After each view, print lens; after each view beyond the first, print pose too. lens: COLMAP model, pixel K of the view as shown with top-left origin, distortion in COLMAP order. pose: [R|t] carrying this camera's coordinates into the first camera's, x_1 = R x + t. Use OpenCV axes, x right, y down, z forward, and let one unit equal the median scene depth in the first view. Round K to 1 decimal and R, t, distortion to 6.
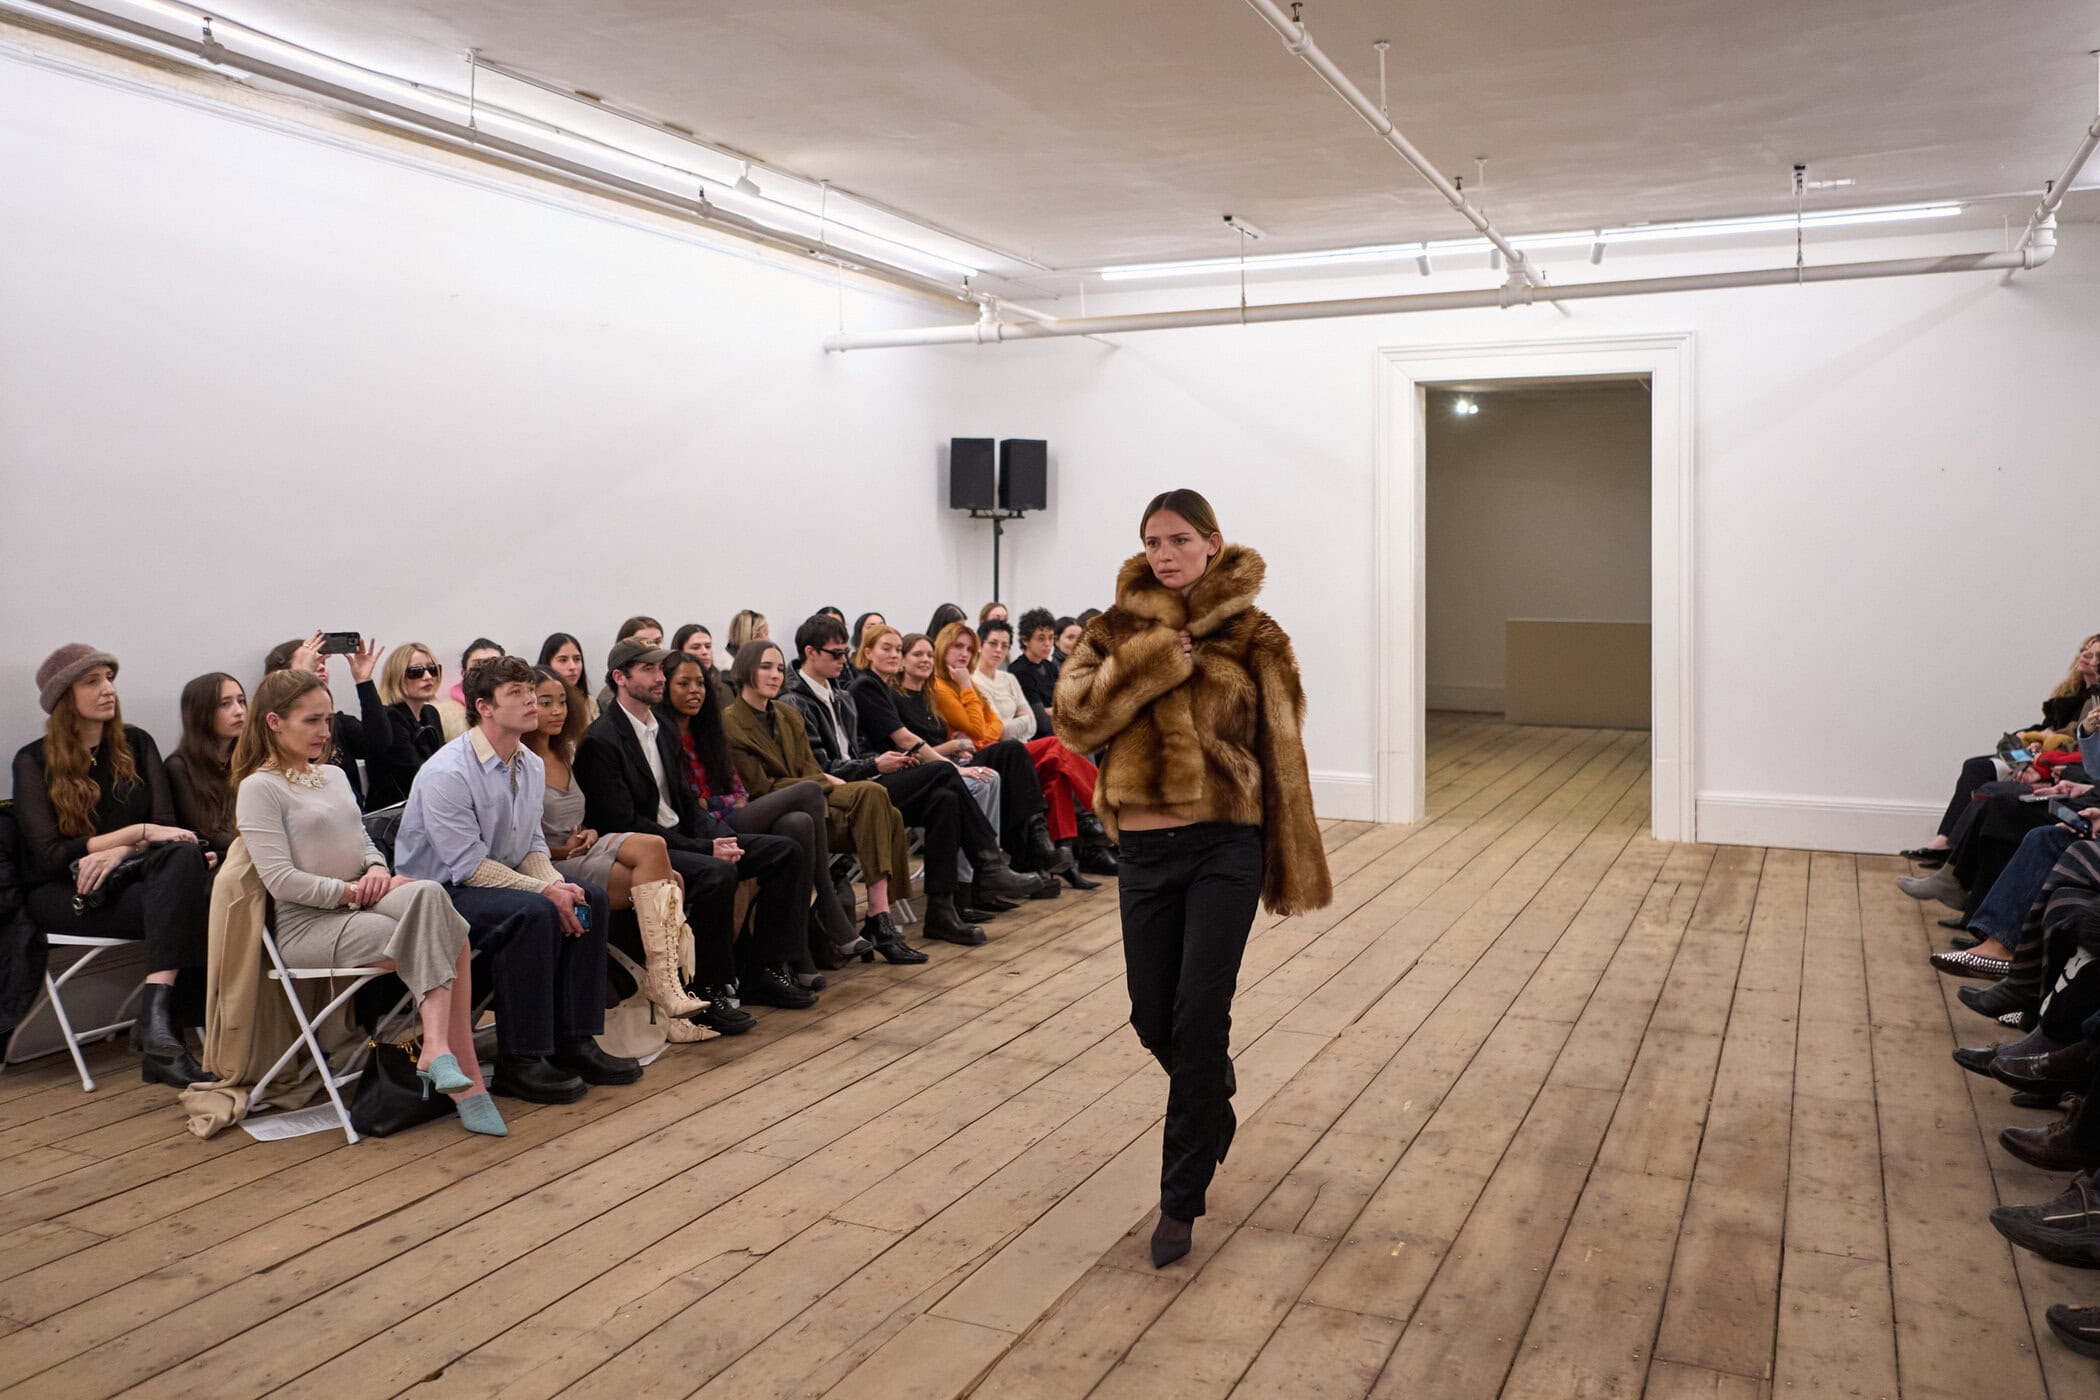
lens RADIAL K [[1717.3, 0, 968.7], [0, 1717.3, 562.7], [0, 0, 1]] dist [-0.002226, 0.004027]
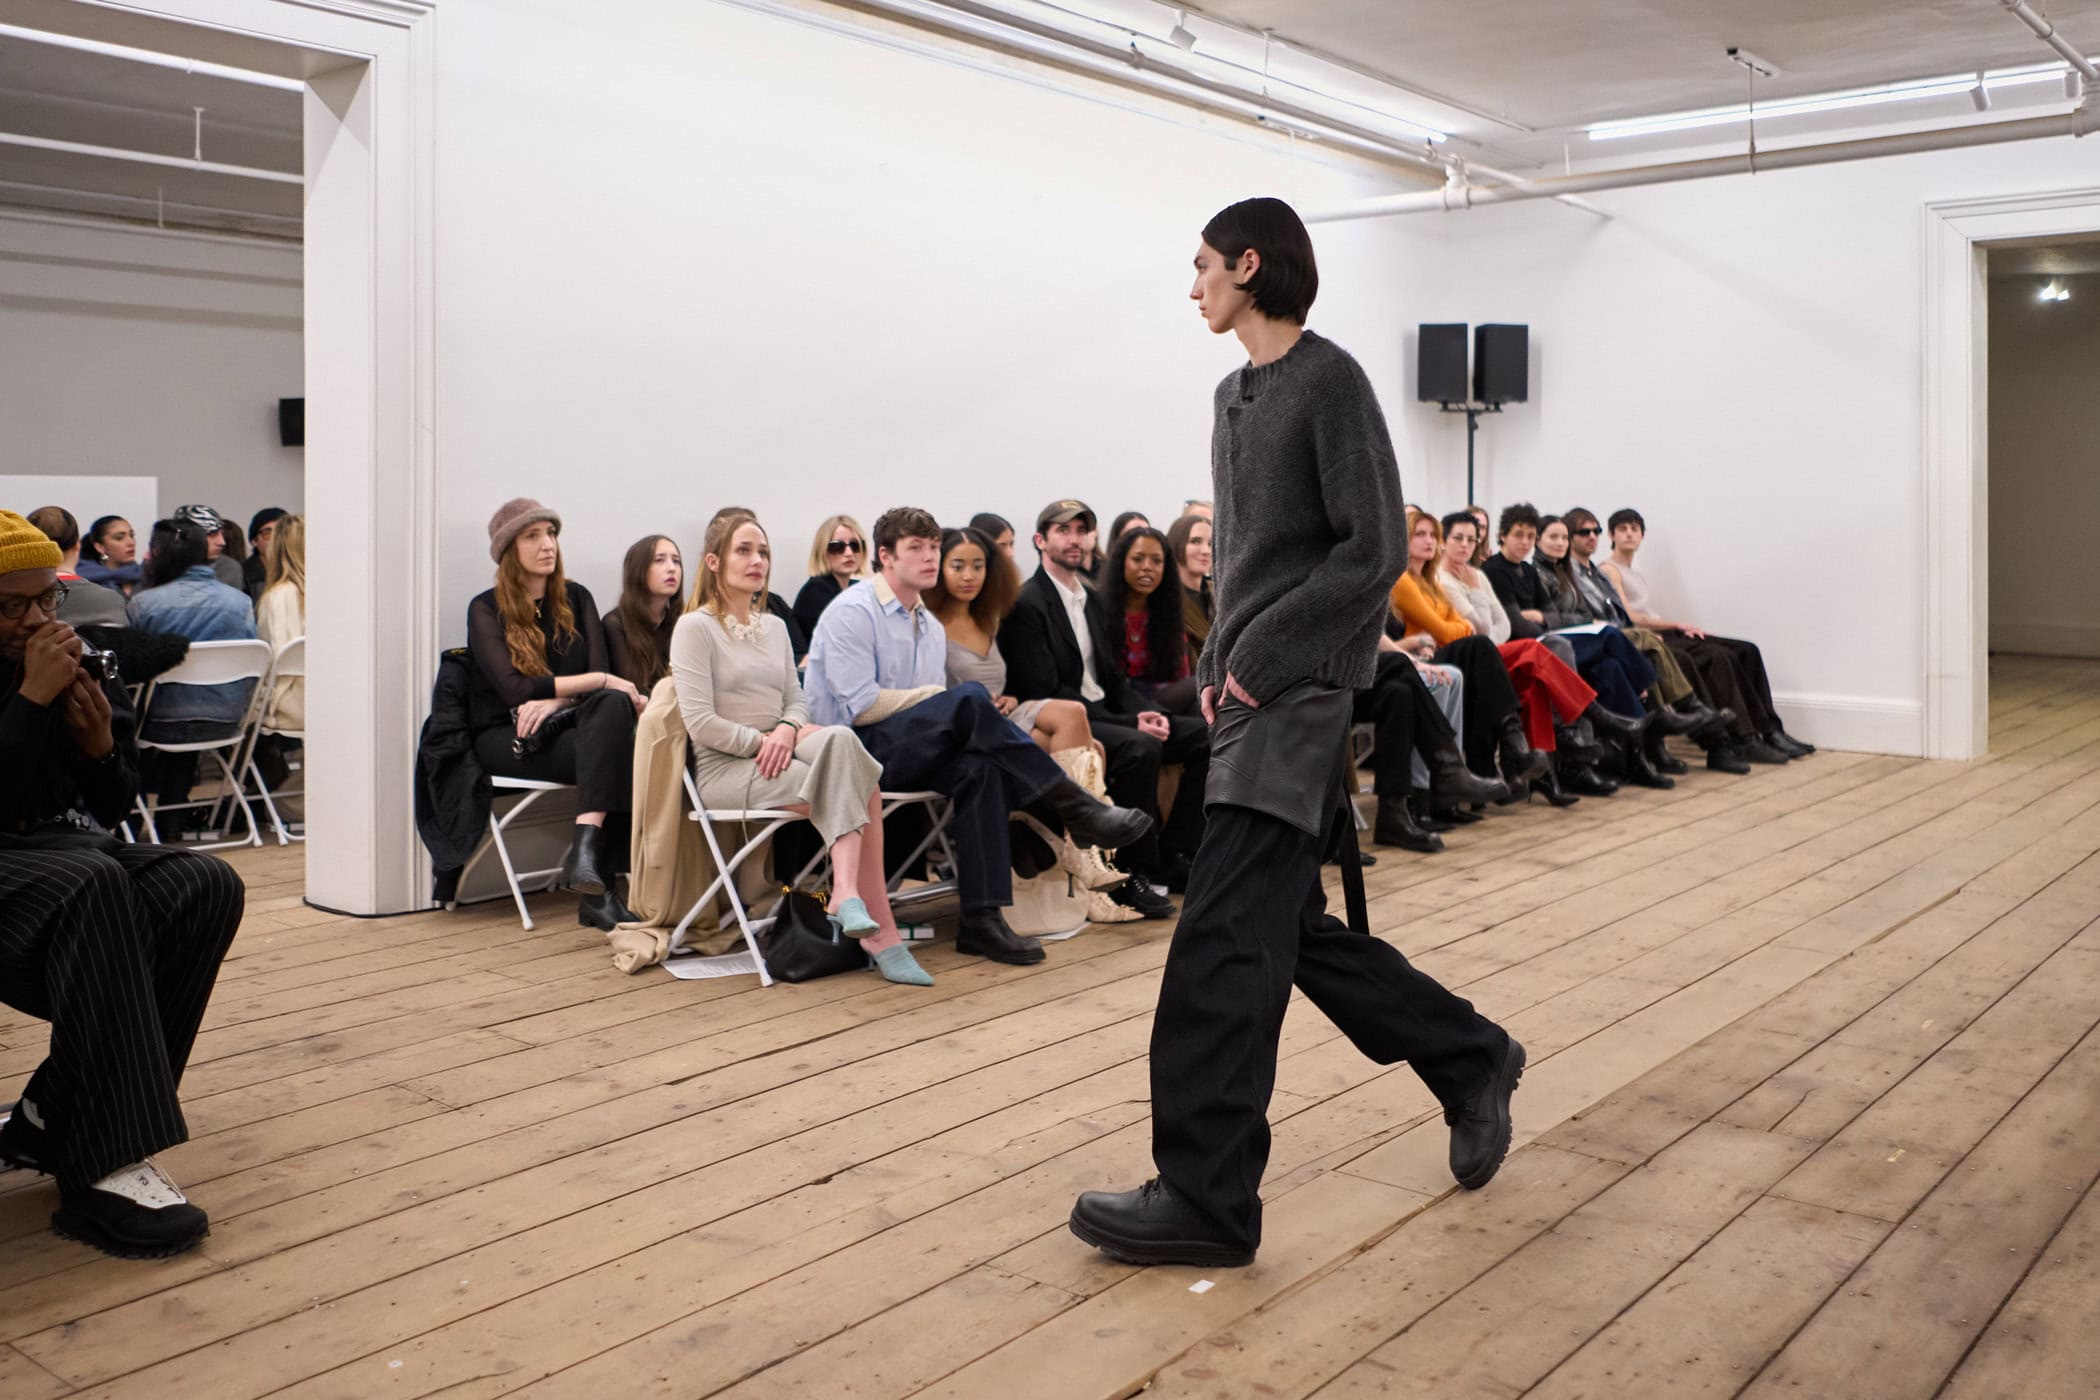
lens RADIAL K [[1853.1, 0, 1027.5], [0, 1853.1, 502.0], [0, 0, 1]] dist [-0.001913, 0.004050]
pose [[0.973087, -0.001291, -0.230435, 0.033171], [0.000232, 0.999989, -0.004626, 0.062116], [0.230438, 0.004448, 0.973077, -0.006014]]
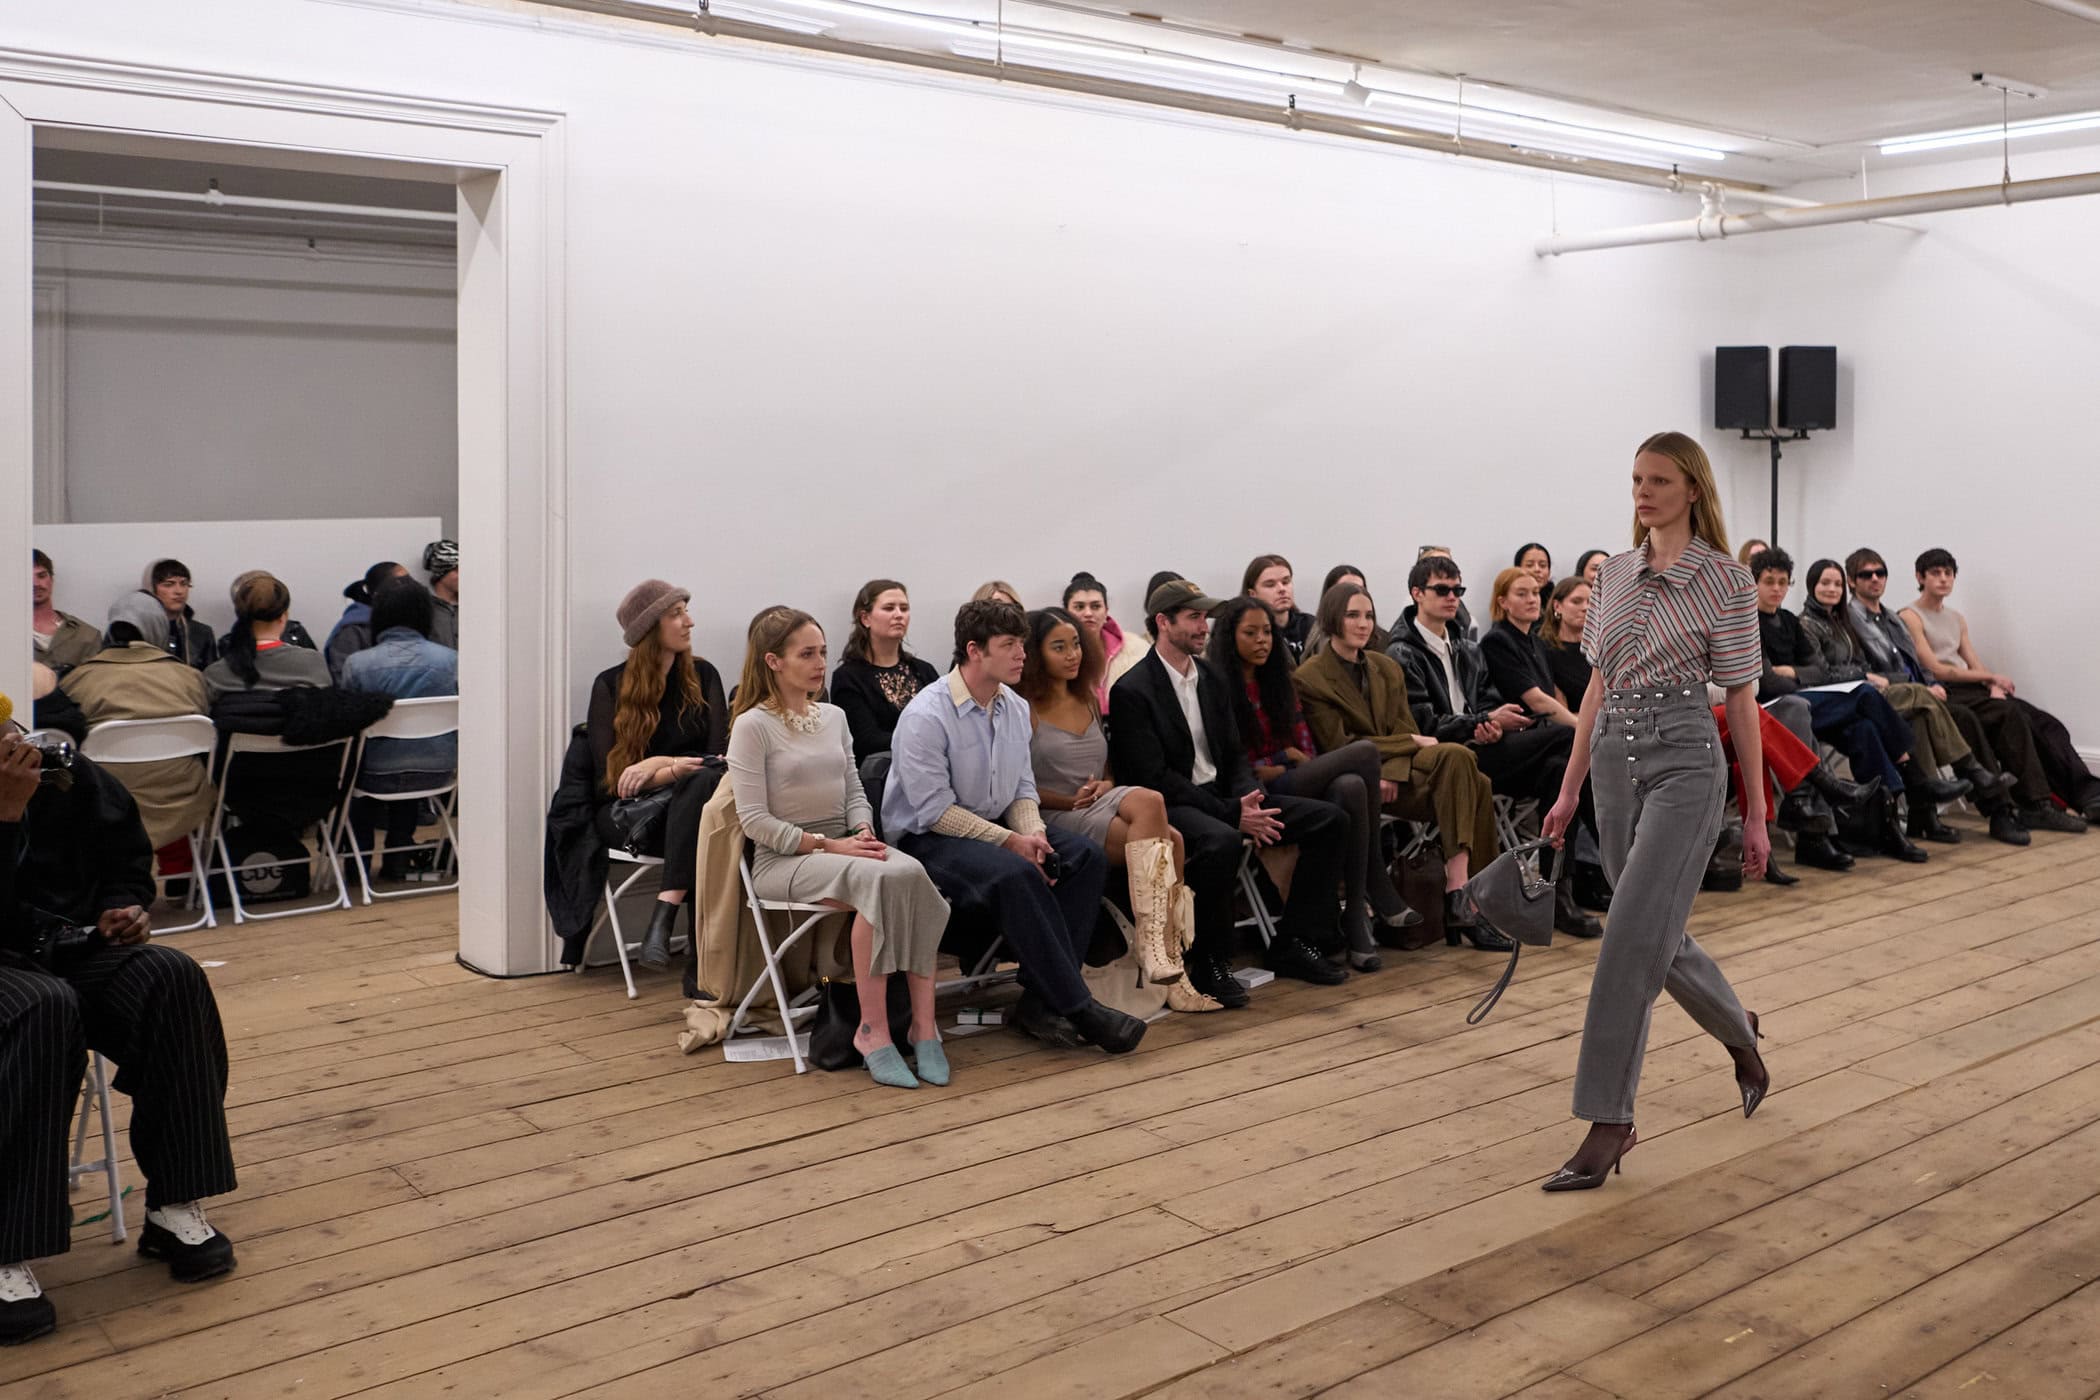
lens RADIAL K [[1951.0, 0, 1230.3], [0, 1951.0, 464.5], [0, 0, 1]] dist [0.001344, -0.000902]
pose [[0.926286, -0.002300, -0.376814, 0.313506], [0.000517, 0.999988, -0.004832, -0.021185], [0.376821, 0.004281, 0.926276, 0.009213]]
